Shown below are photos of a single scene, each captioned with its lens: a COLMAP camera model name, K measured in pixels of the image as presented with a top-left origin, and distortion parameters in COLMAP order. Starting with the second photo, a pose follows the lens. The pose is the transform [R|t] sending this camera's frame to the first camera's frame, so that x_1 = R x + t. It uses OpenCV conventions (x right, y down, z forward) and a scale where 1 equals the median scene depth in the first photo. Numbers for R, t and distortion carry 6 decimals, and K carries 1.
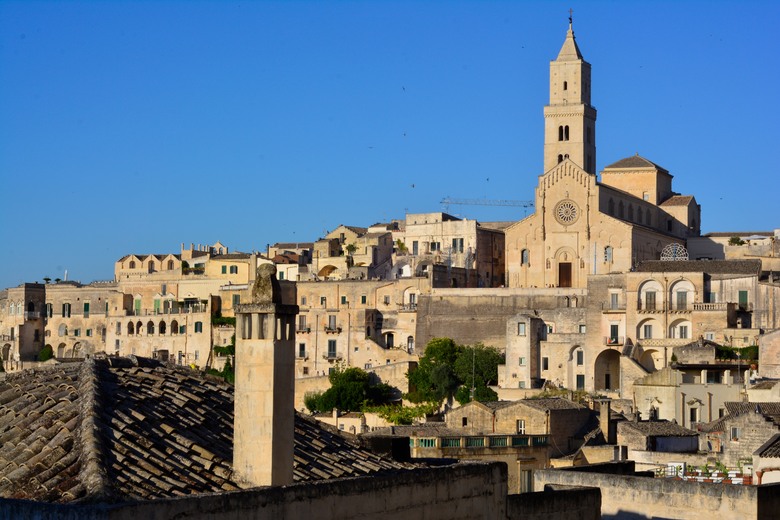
lens RADIAL K [[1779.2, 0, 389.6], [0, 1779.2, 261.5], [0, 0, 1]] dist [0.089730, 0.000000]
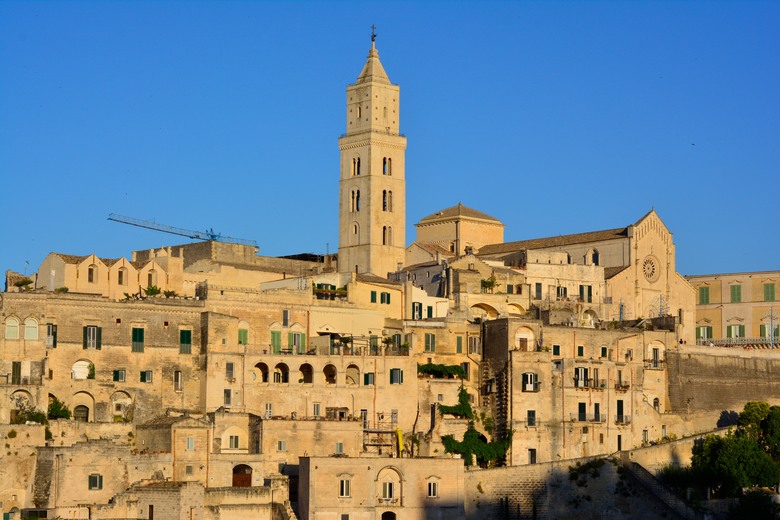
lens RADIAL K [[1779.2, 0, 391.4], [0, 1779.2, 262.0], [0, 0, 1]] dist [0.089730, 0.000000]
pose [[0.346794, 0.095204, 0.933097, -0.760377], [-0.055150, 0.995184, -0.081042, 0.048309], [-0.936319, -0.023355, 0.350374, 0.742136]]
